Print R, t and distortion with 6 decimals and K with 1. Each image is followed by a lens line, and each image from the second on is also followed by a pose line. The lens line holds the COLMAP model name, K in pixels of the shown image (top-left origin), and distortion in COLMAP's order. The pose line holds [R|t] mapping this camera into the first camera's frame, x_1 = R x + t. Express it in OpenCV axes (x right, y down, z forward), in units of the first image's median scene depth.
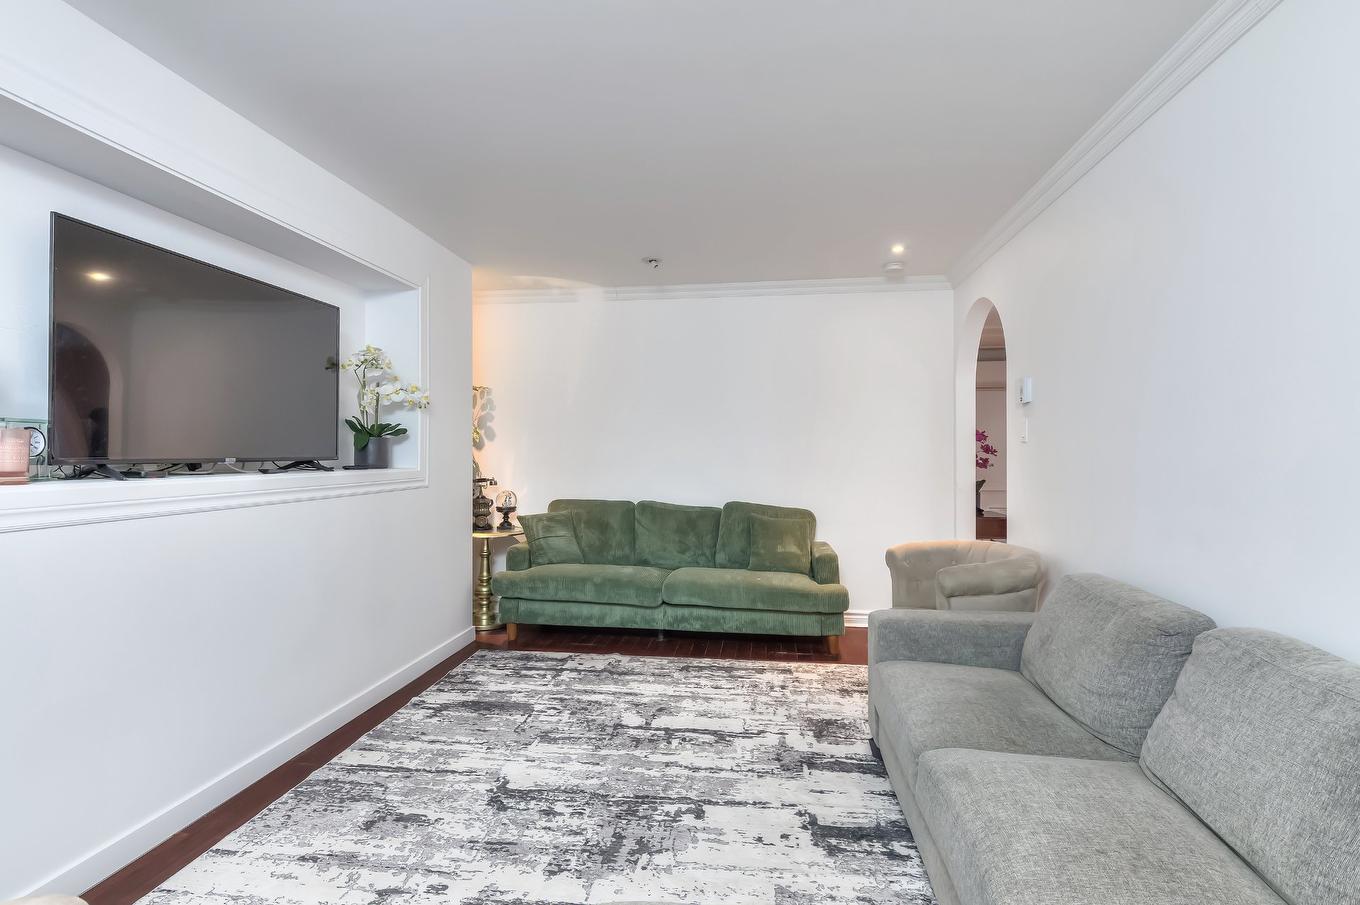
lens RADIAL K [[642.9, 0, 675.4], [0, 642.9, 450.5], [0, 0, 1]] dist [0.005246, 0.000595]
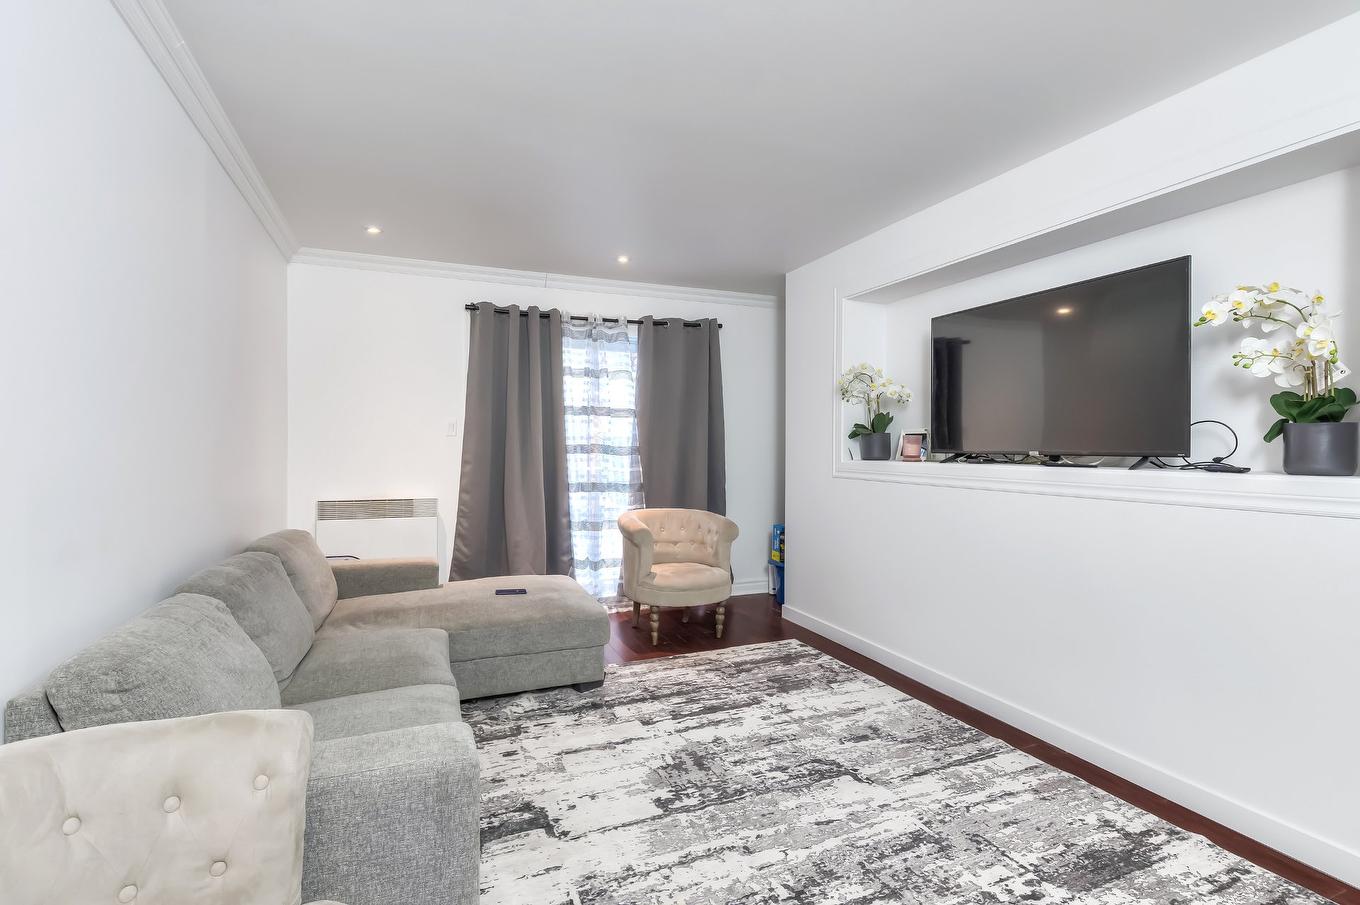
lens RADIAL K [[642.9, 0, 675.7], [0, 642.9, 449.0], [0, 0, 1]] dist [0.005246, 0.000595]
pose [[-0.864732, -0.004017, -0.502218, 0.468372], [-0.004548, 0.999990, -0.000169, 0.009648], [0.502213, 0.002138, -0.864741, 1.684555]]
